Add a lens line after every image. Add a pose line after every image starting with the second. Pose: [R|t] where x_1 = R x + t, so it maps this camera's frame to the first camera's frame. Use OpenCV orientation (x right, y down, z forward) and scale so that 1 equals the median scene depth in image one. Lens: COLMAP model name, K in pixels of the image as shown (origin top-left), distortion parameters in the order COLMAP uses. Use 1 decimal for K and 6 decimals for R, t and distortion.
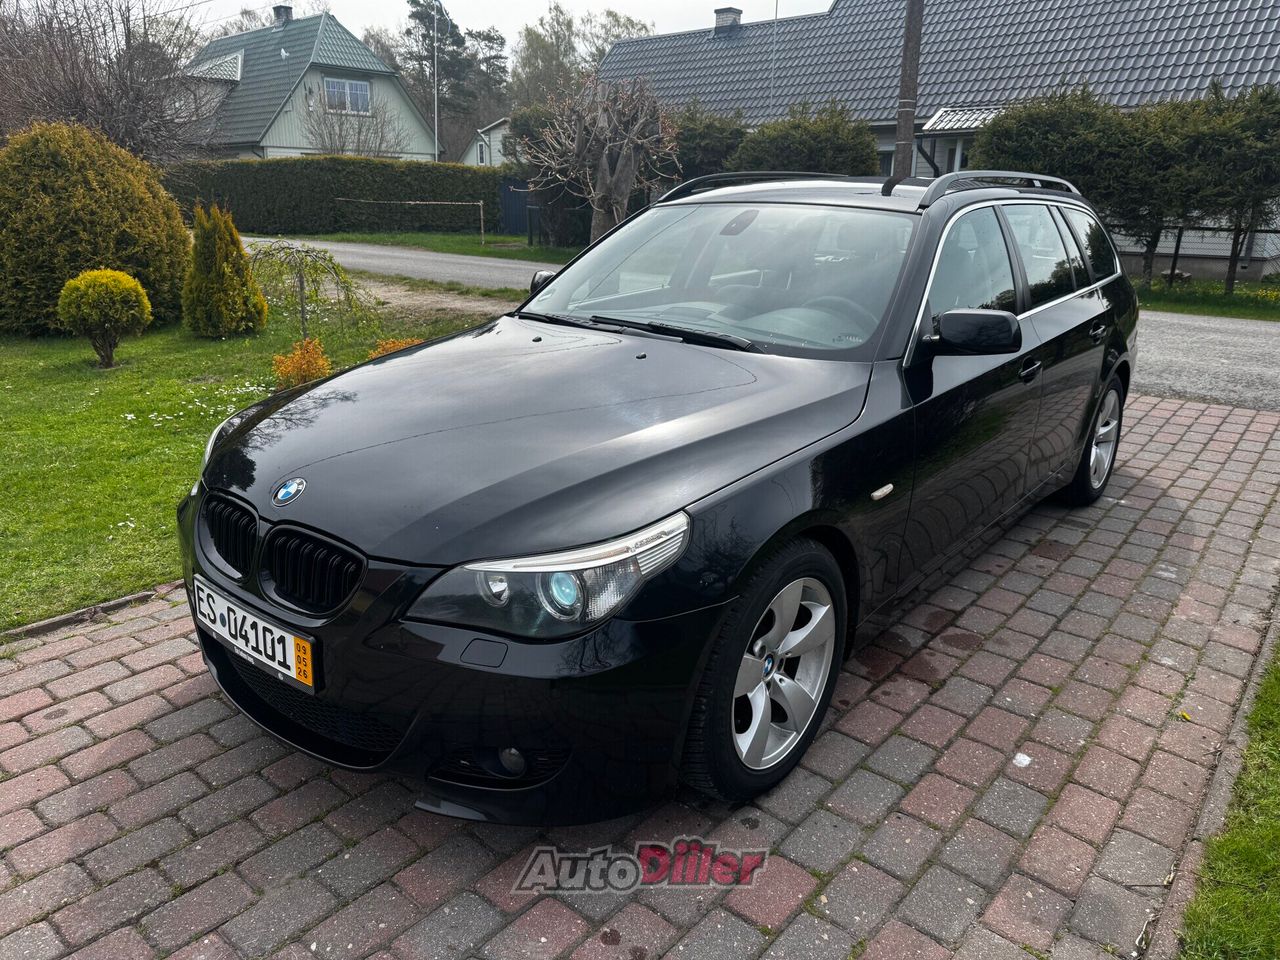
lens RADIAL K [[904.8, 0, 641.7], [0, 904.8, 475.9], [0, 0, 1]] dist [0.019002, -0.028221]
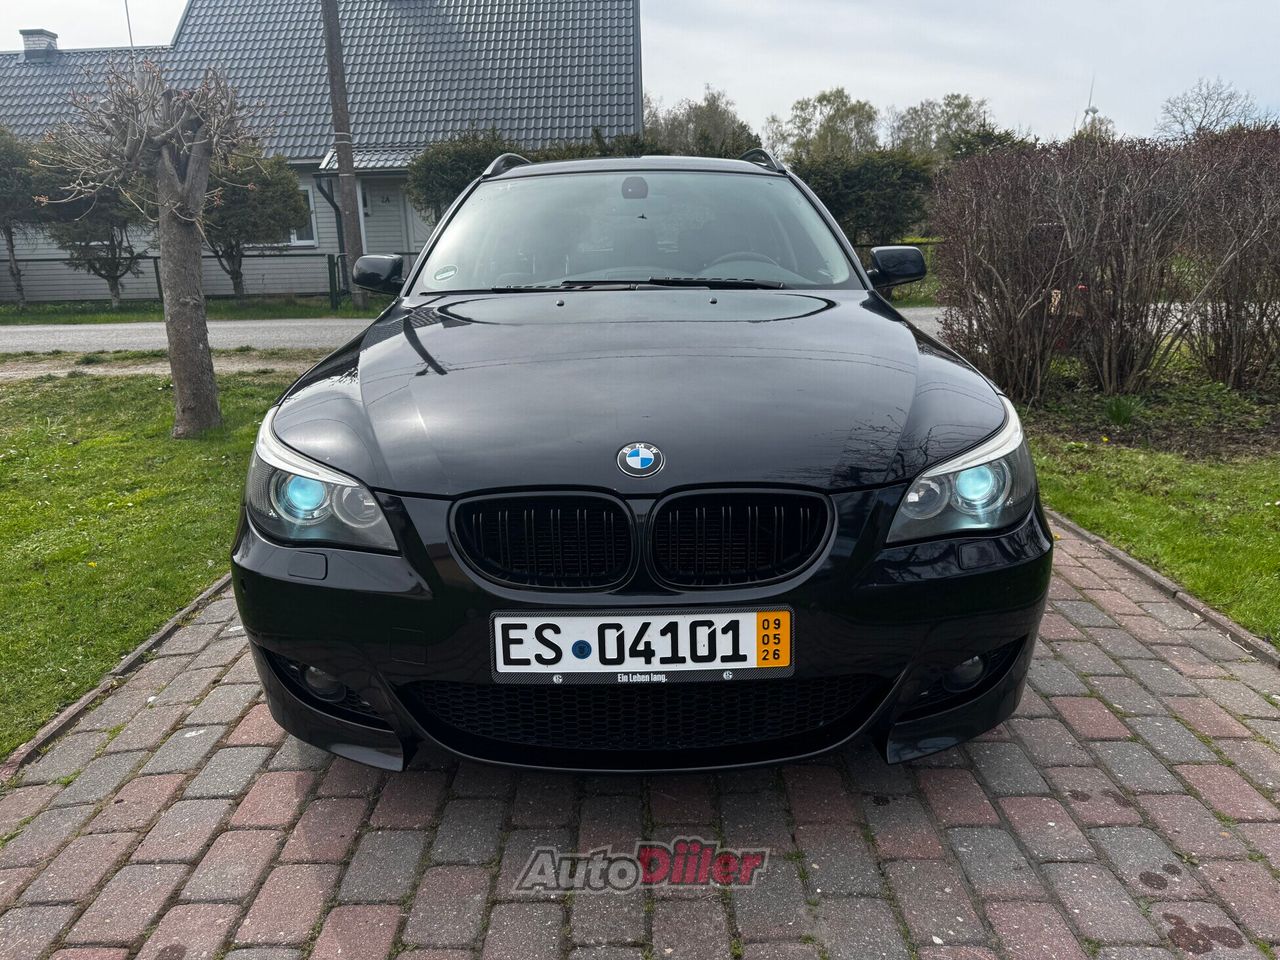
lens RADIAL K [[904.8, 0, 644.6], [0, 904.8, 481.7], [0, 0, 1]] dist [0.019002, -0.028221]
pose [[0.768731, -0.192719, 0.609846, -0.696075], [0.221422, 0.974749, 0.028922, 0.014042], [-0.600021, 0.112800, 0.791992, 0.310753]]
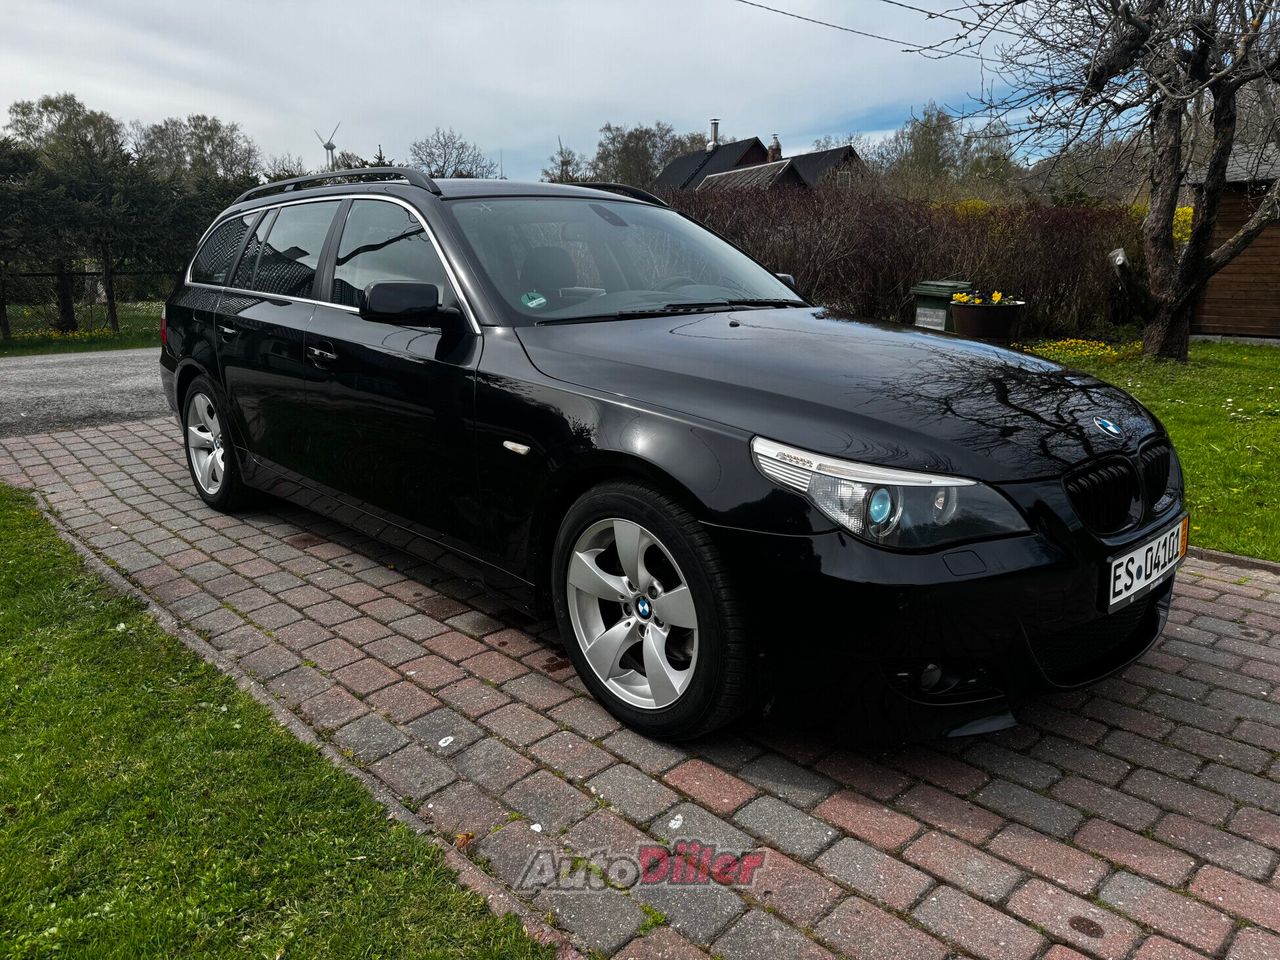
lens RADIAL K [[904.8, 0, 631.6], [0, 904.8, 473.2], [0, 0, 1]] dist [0.019002, -0.028221]
pose [[0.124948, -0.246293, 0.961107, -1.195455], [0.307400, 0.930642, 0.198523, -0.249706], [-0.943342, 0.270639, 0.191993, 1.076152]]
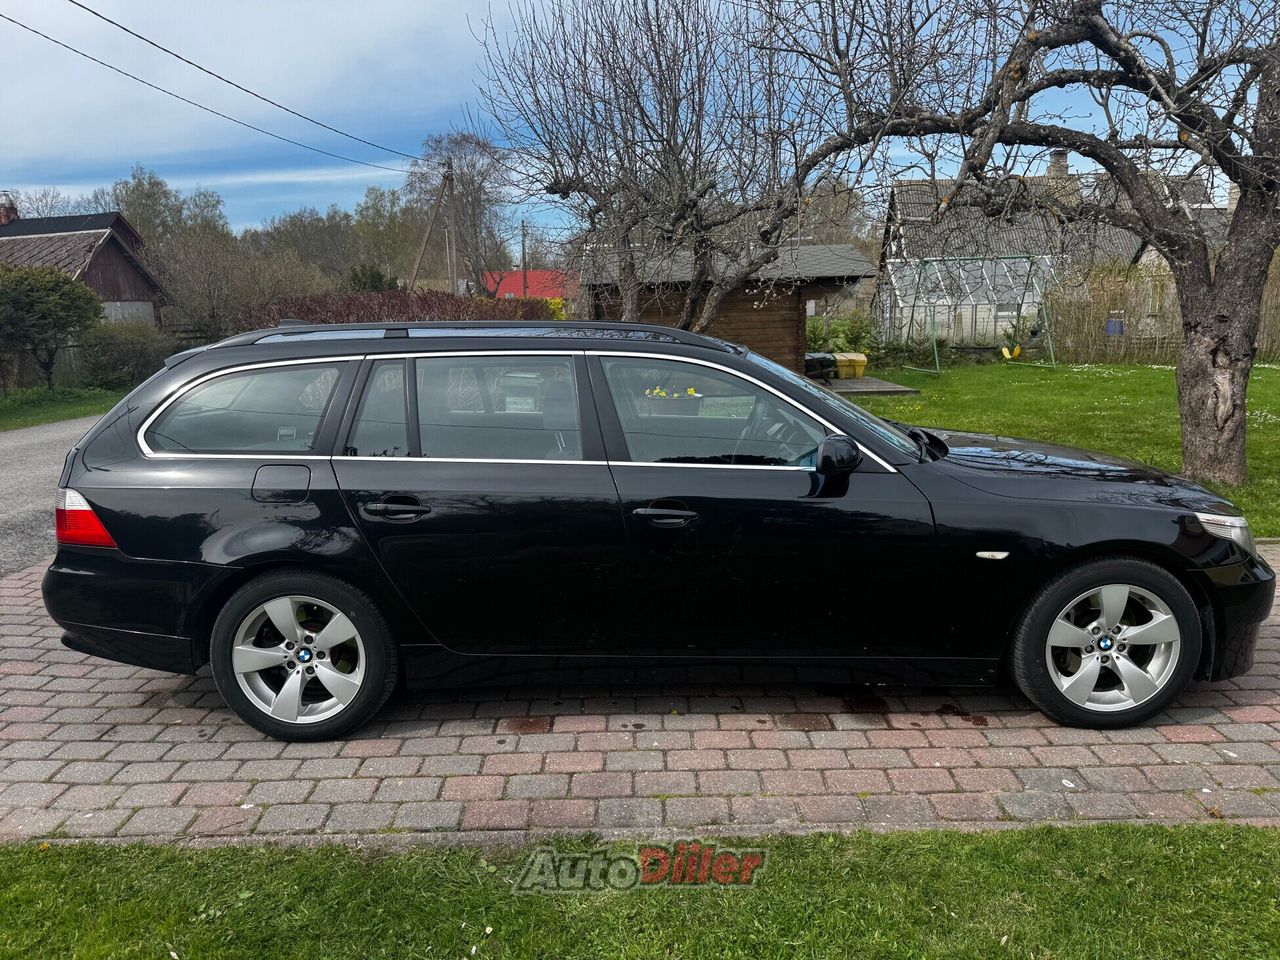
lens RADIAL K [[904.8, 0, 640.0], [0, 904.8, 481.8], [0, 0, 1]] dist [0.019002, -0.028221]
pose [[-0.640863, -0.147015, 0.753446, -0.894194], [0.231773, 0.898630, 0.372485, -0.798932], [-0.731830, 0.413340, -0.541825, 2.375583]]
